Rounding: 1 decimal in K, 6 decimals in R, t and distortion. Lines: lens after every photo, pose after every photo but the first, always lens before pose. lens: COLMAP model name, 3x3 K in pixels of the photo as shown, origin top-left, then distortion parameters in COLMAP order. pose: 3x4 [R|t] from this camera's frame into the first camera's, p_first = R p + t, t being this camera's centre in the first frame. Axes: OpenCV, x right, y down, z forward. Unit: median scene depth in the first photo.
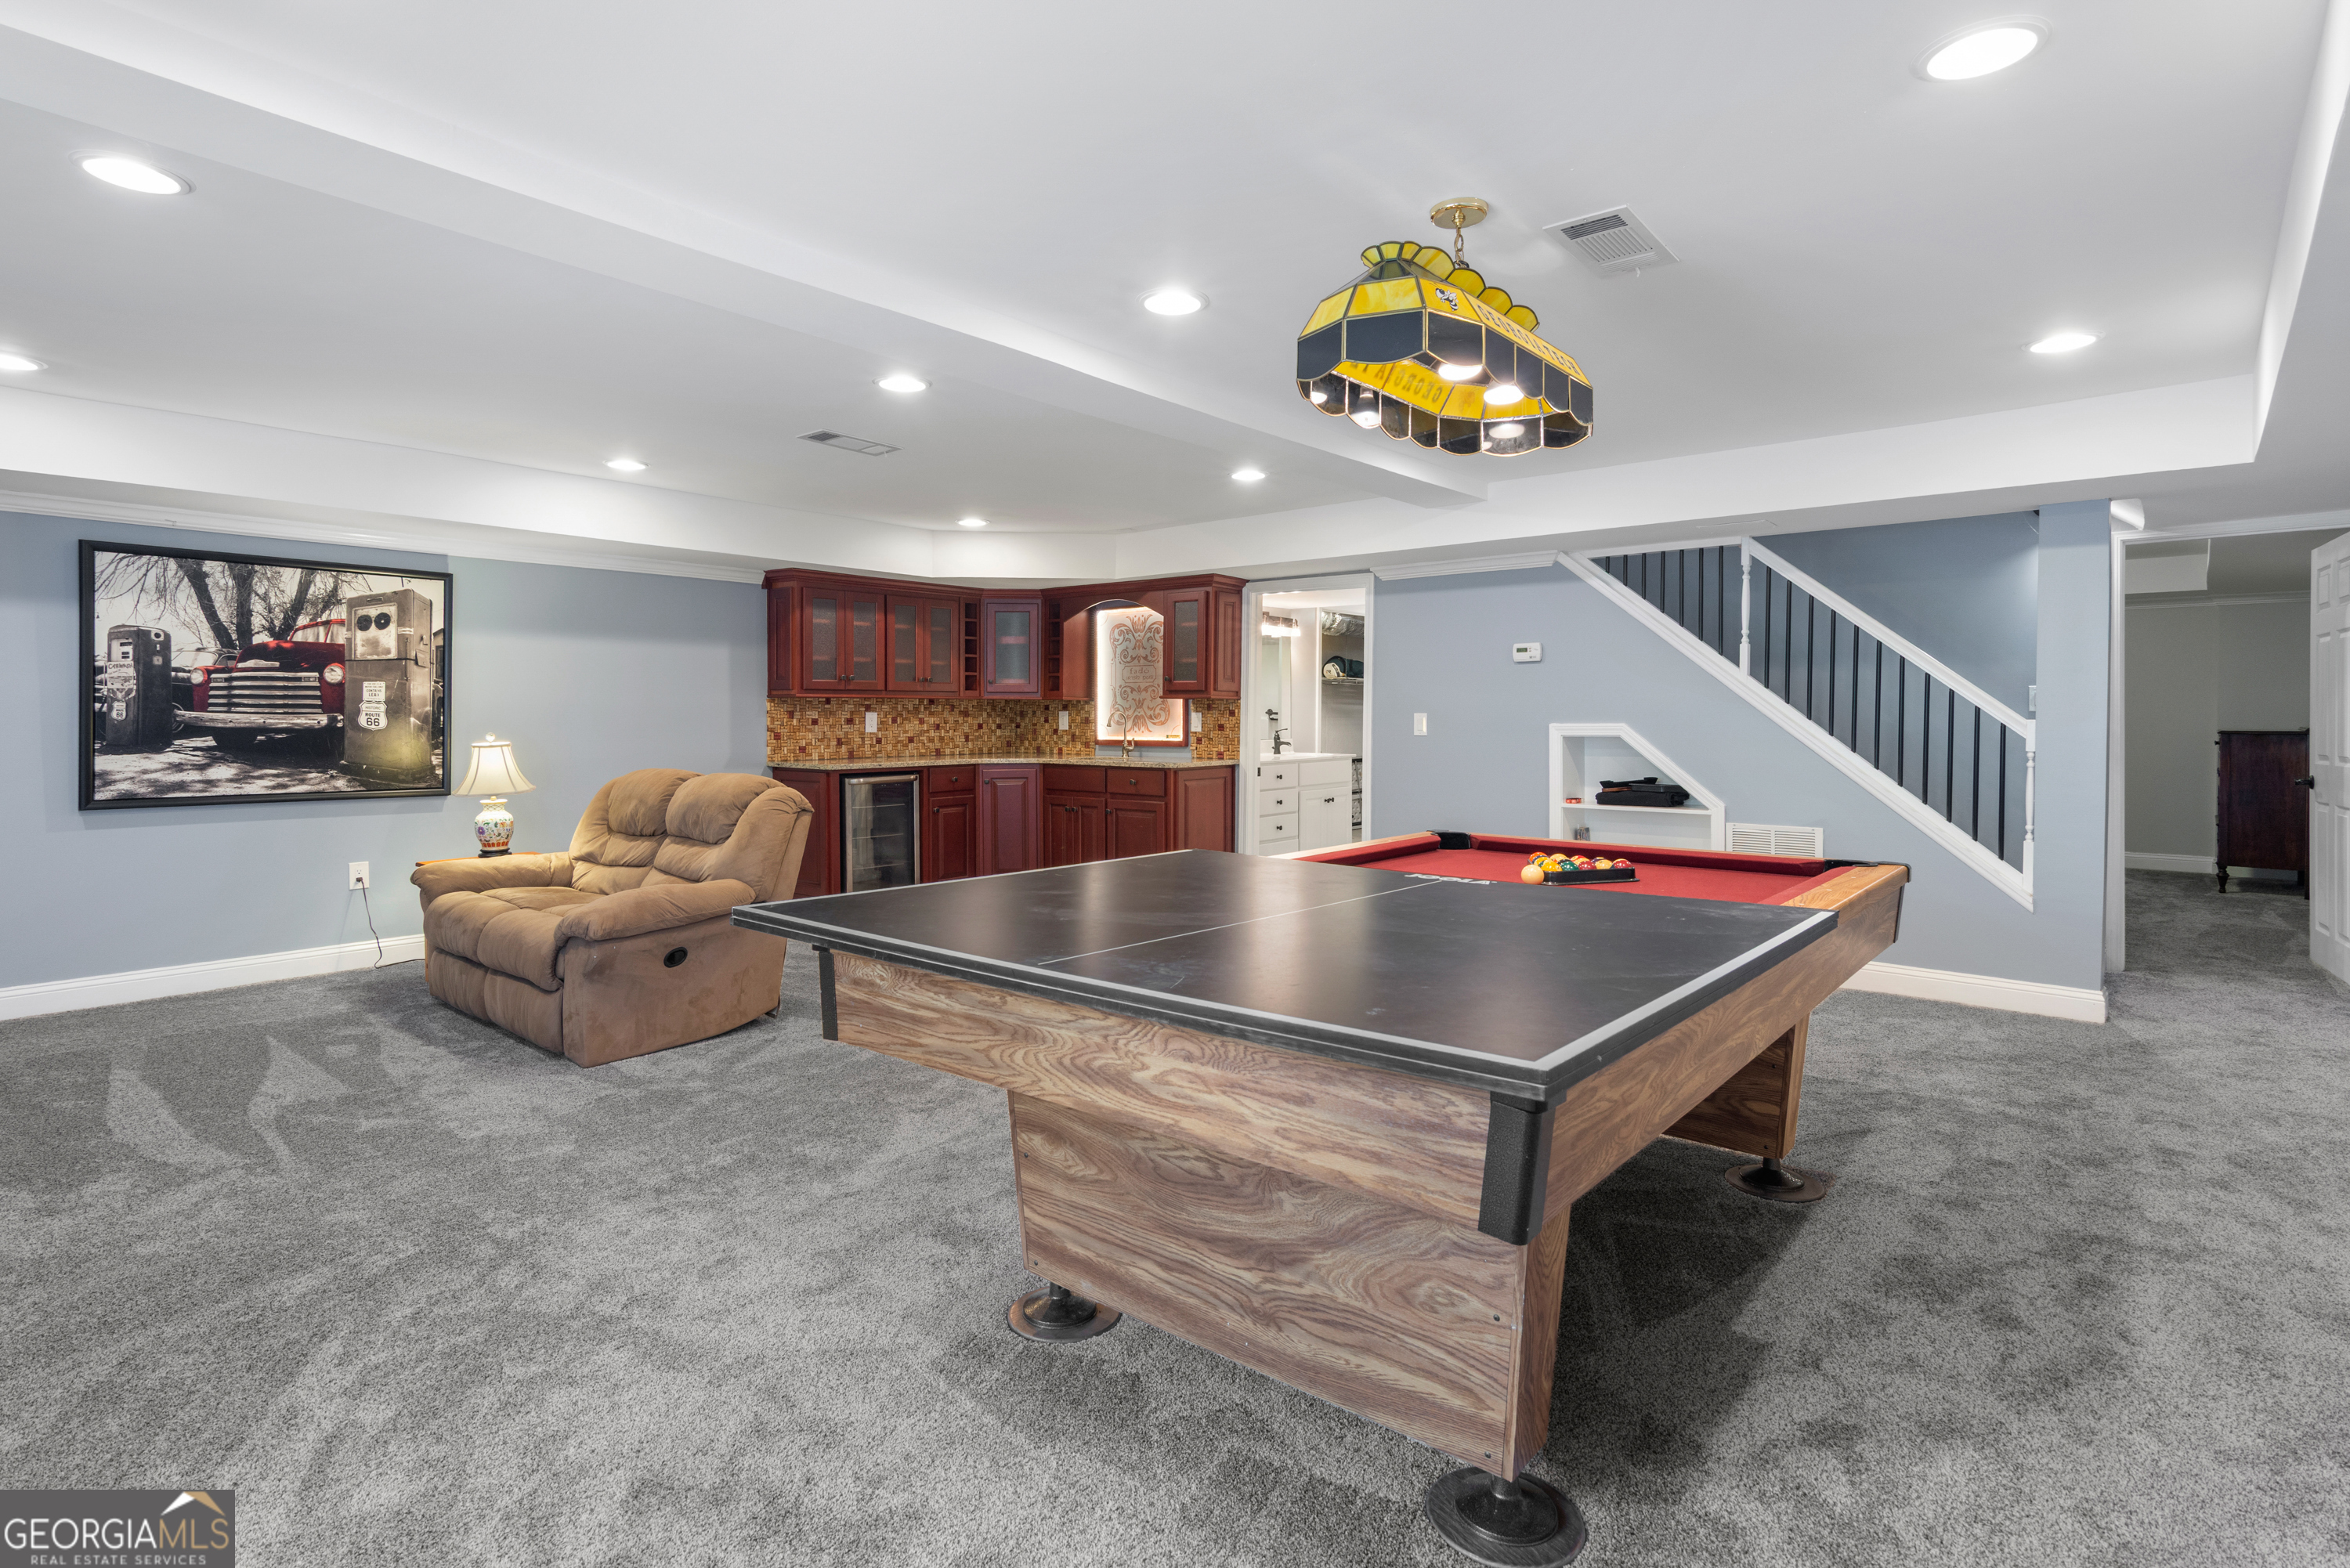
lens RADIAL K [[1142.3, 0, 1161.0], [0, 1142.3, 729.4], [0, 0, 1]] dist [0.012976, 0.001189]
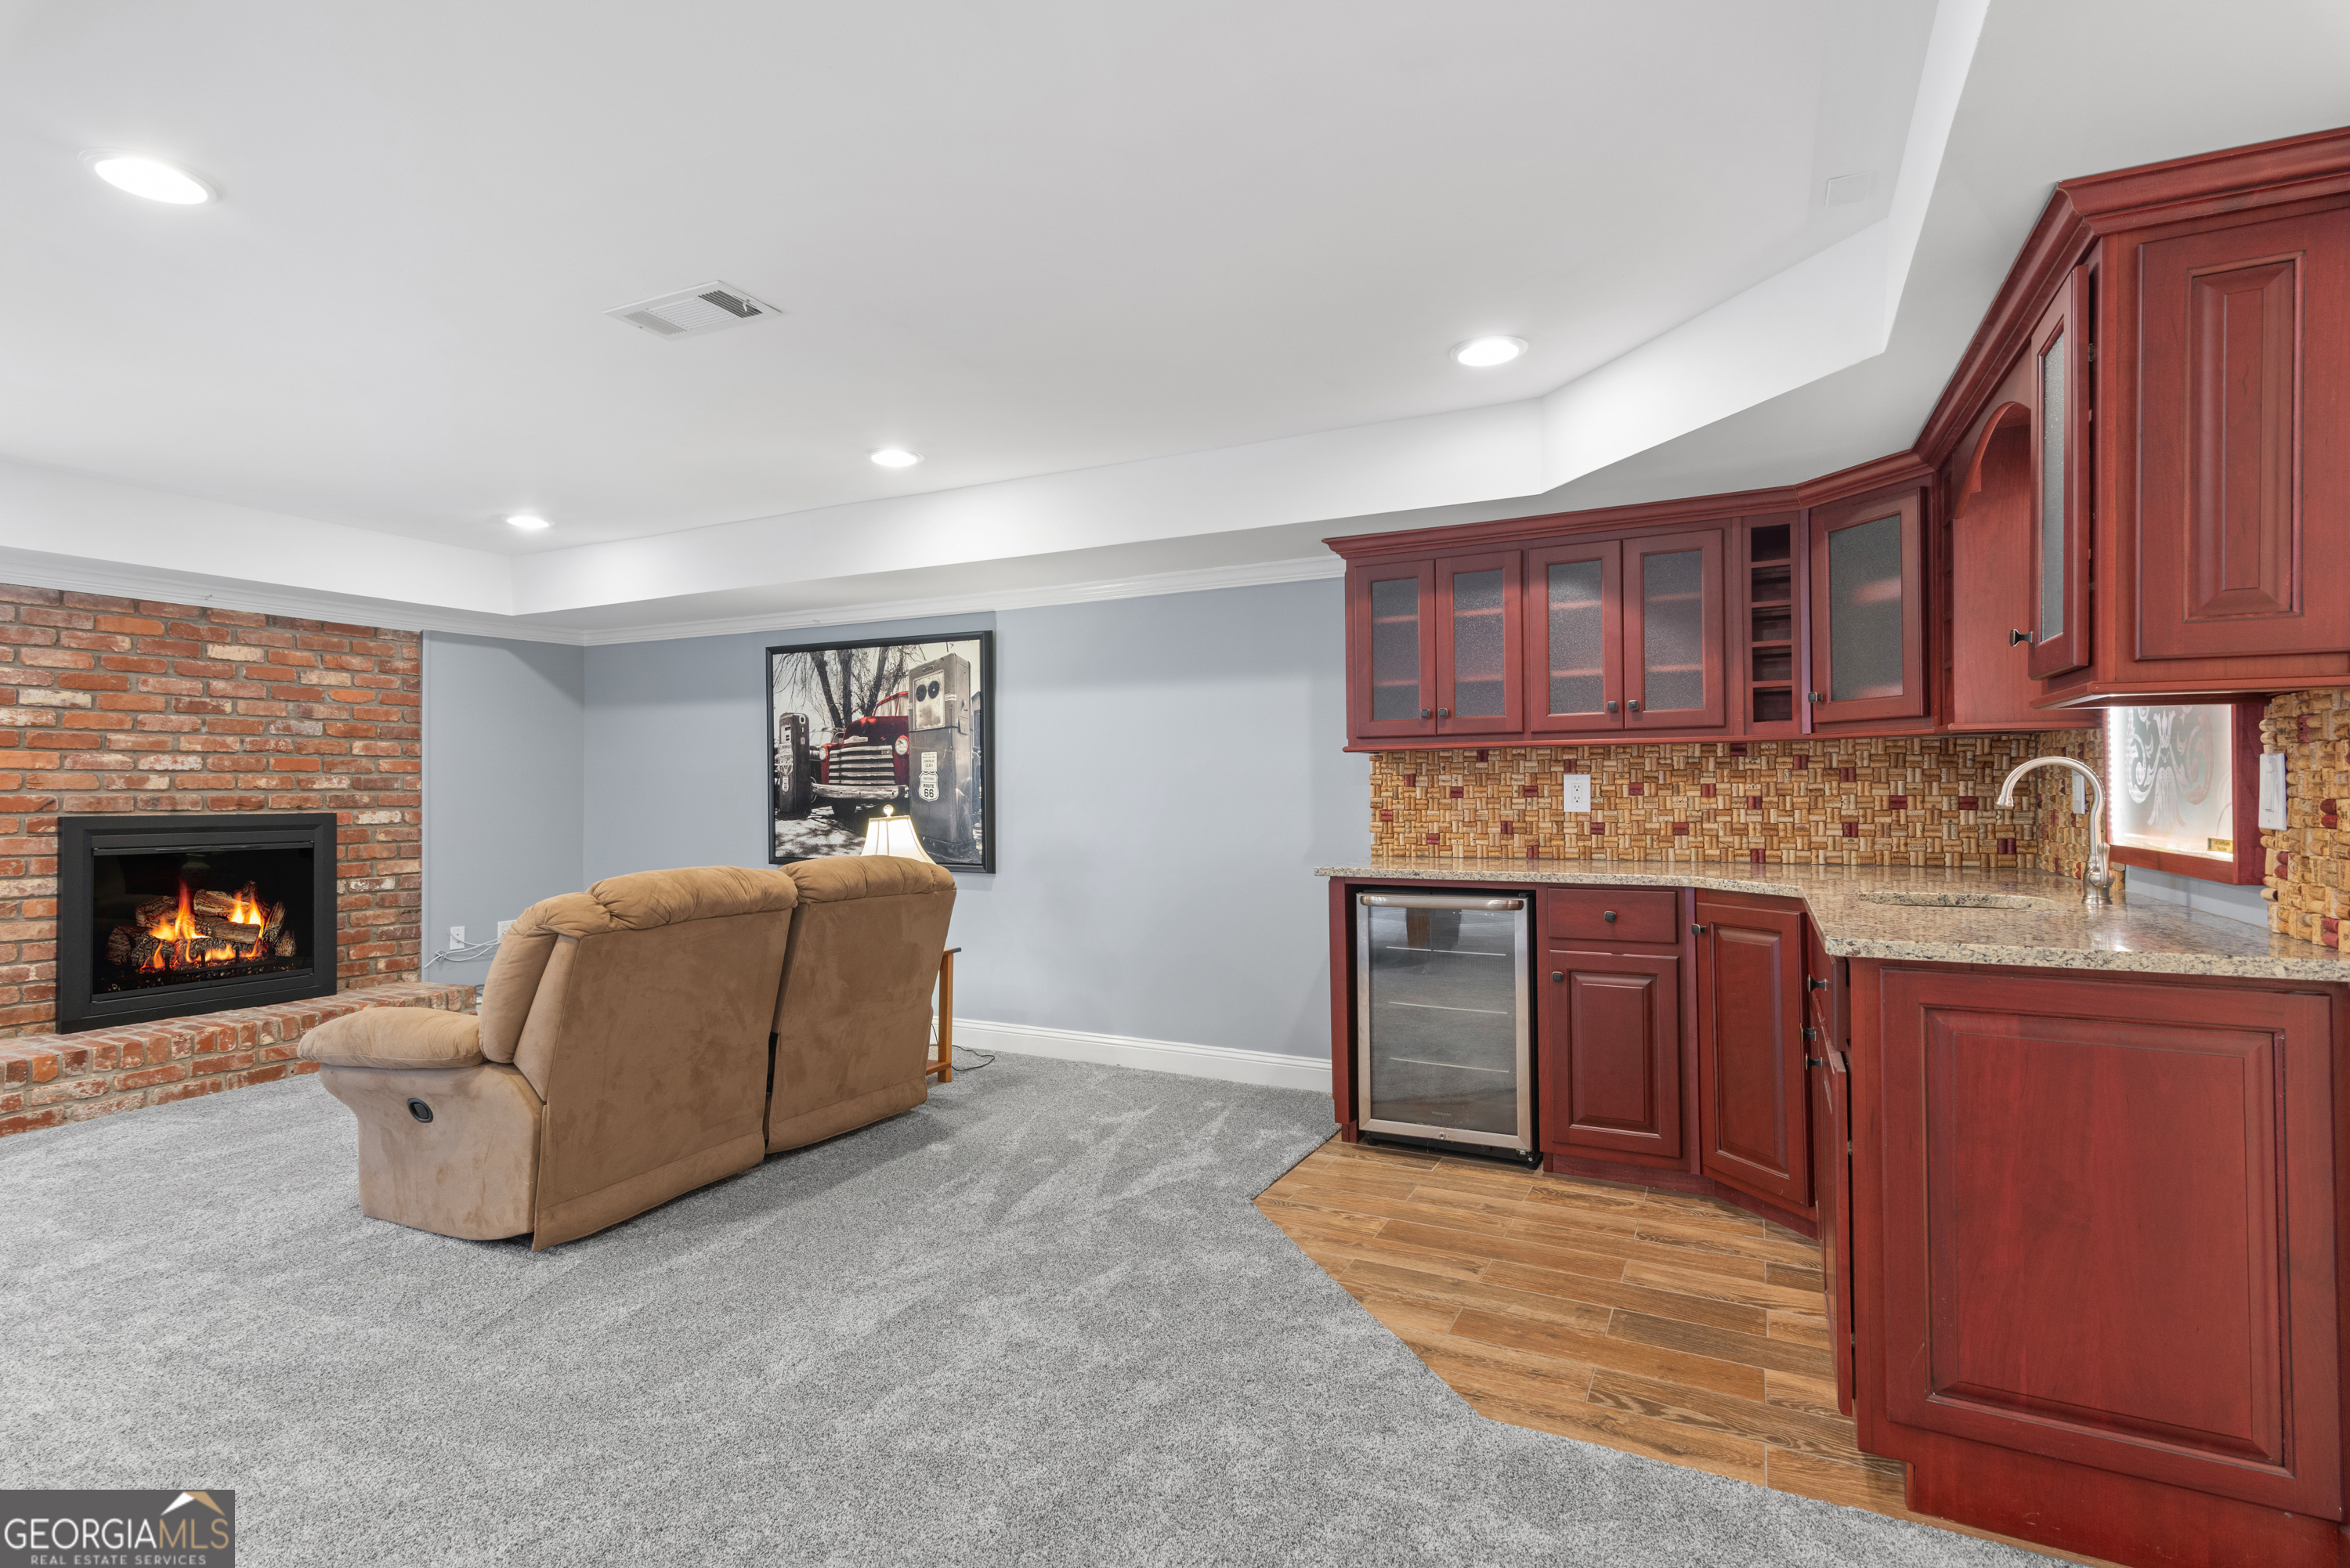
lens RADIAL K [[1142.3, 0, 1171.7], [0, 1142.3, 775.1], [0, 0, 1]] dist [0.012976, 0.001189]
pose [[0.229750, -0.016825, -0.973104, 0.245884], [-0.006353, 0.999803, -0.018787, -0.003805], [0.973229, 0.010498, 0.229597, 0.772365]]
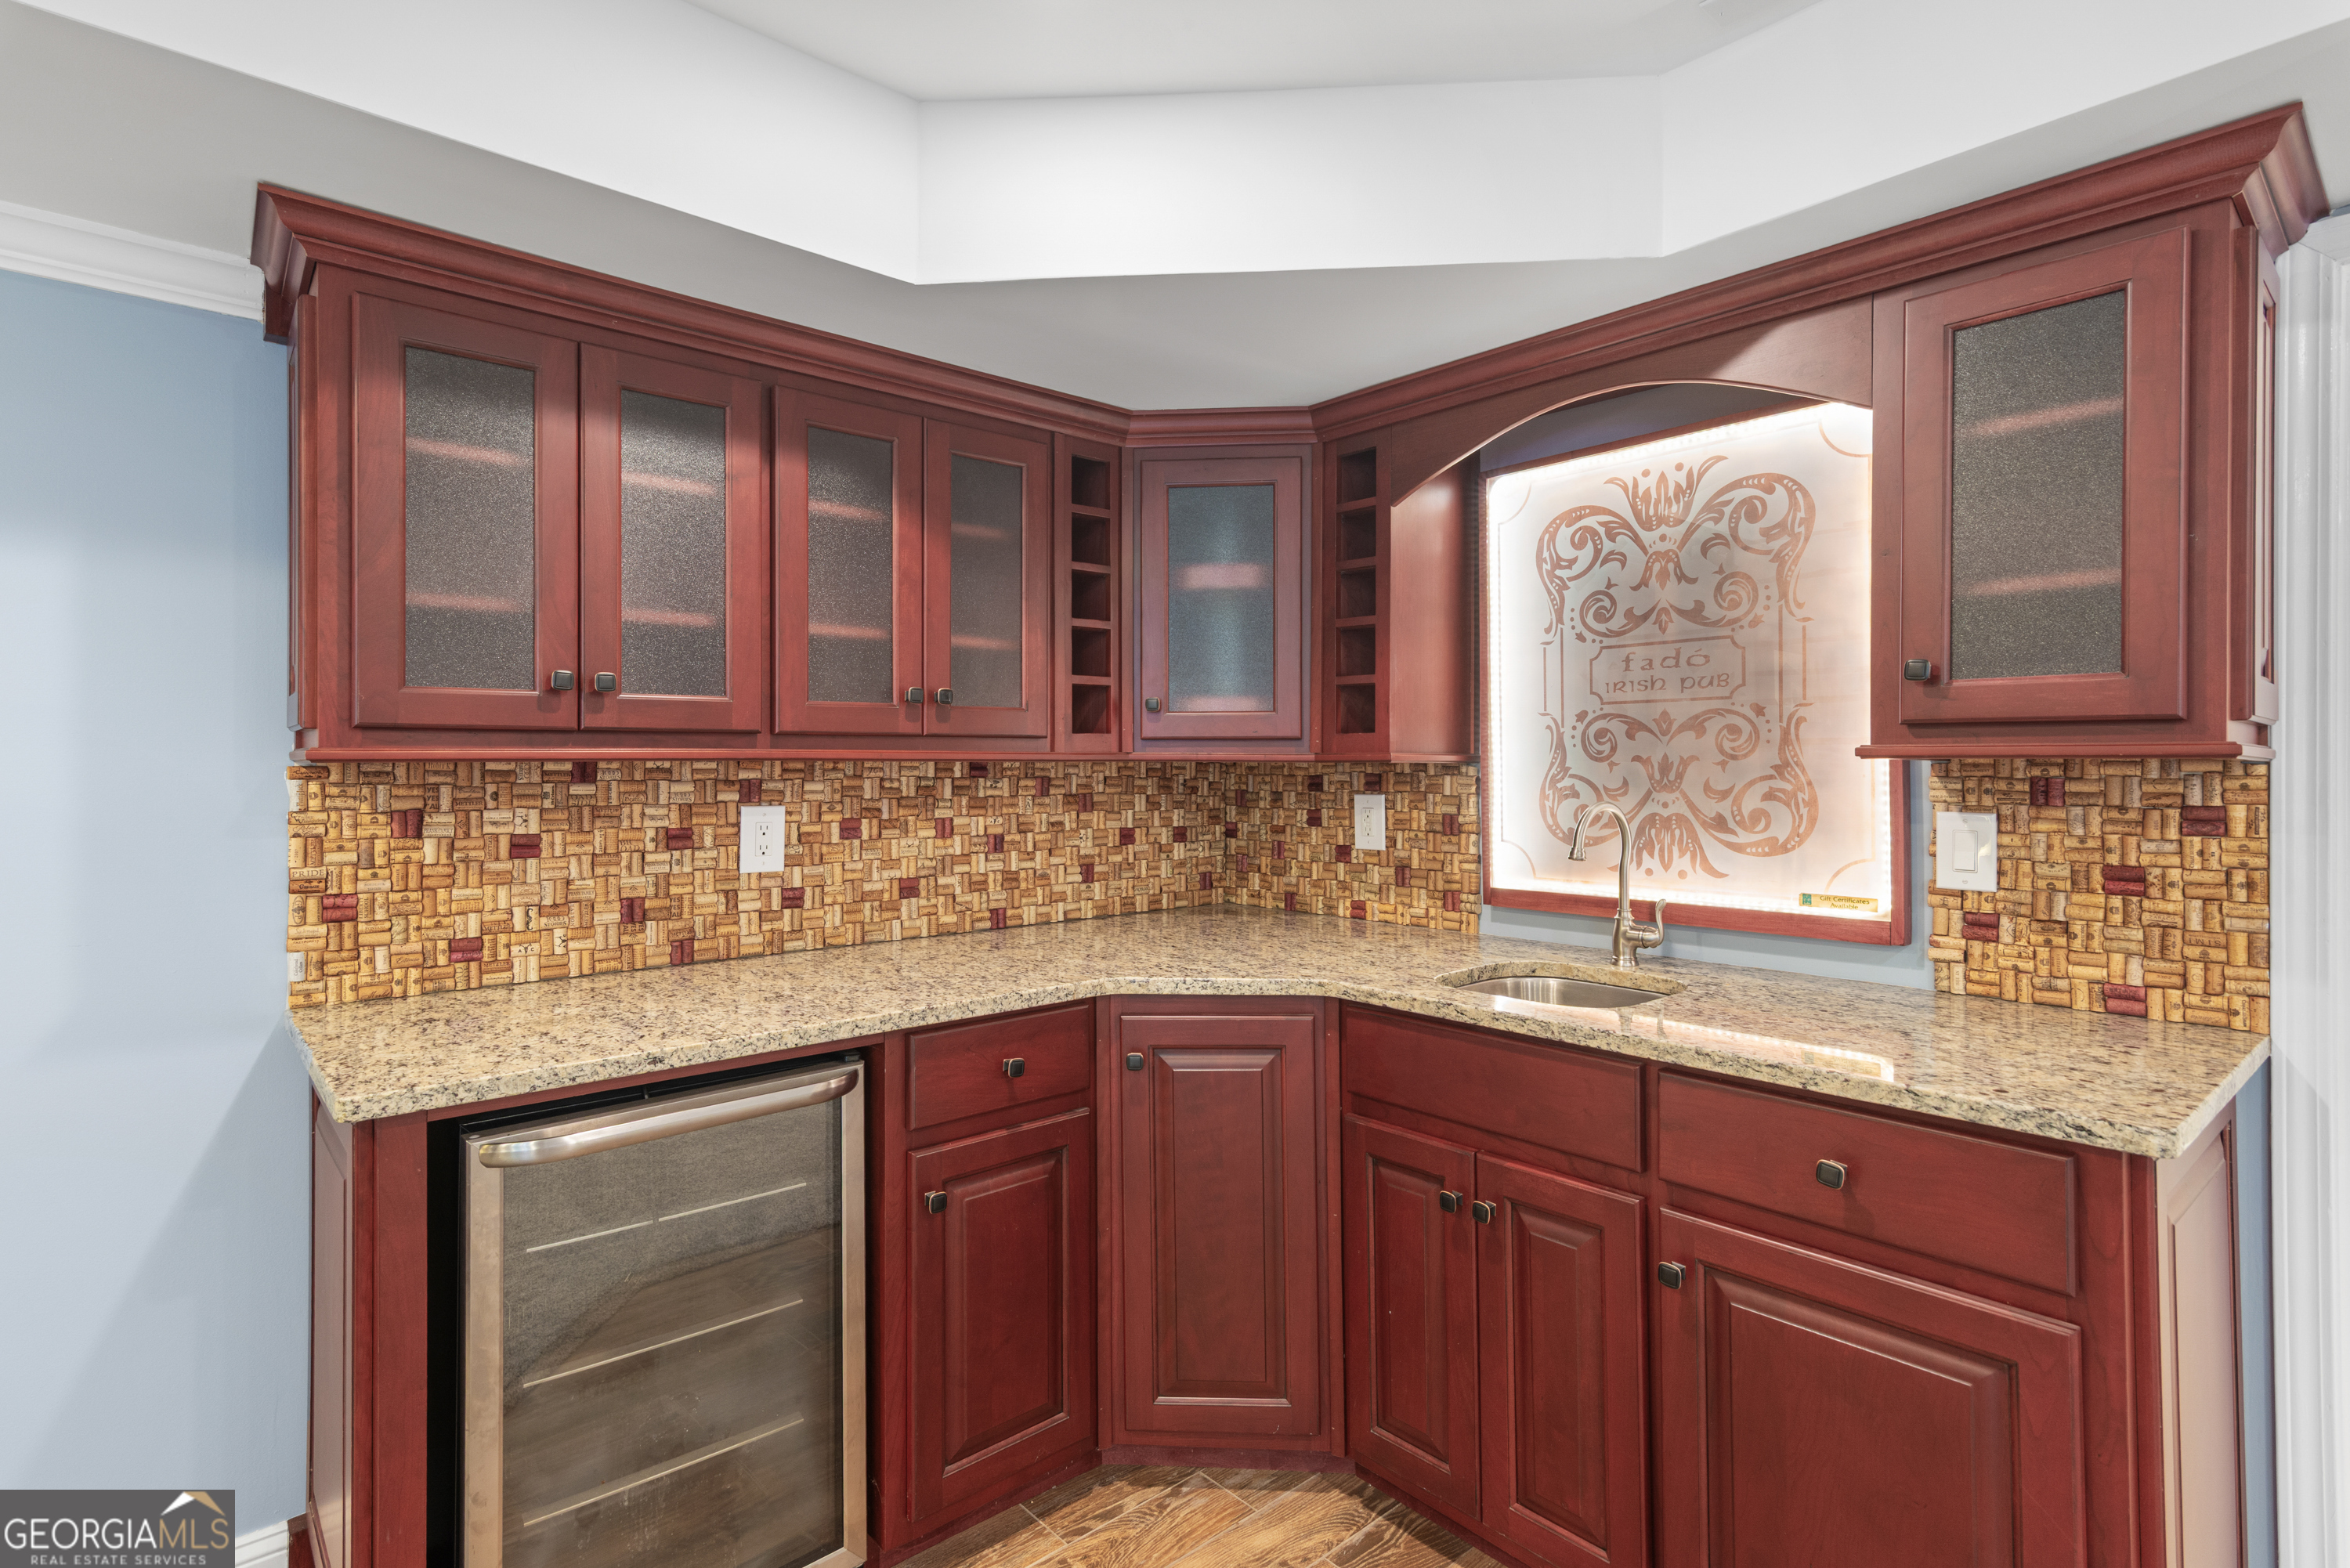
lens RADIAL K [[1142.3, 0, 1165.8], [0, 1142.3, 755.7], [0, 0, 1]] dist [0.012976, 0.001189]
pose [[0.987749, -0.005064, -0.155970, -0.111121], [0.001326, 0.999710, -0.024061, -0.023327], [0.156047, 0.023559, 0.987469, 0.796116]]
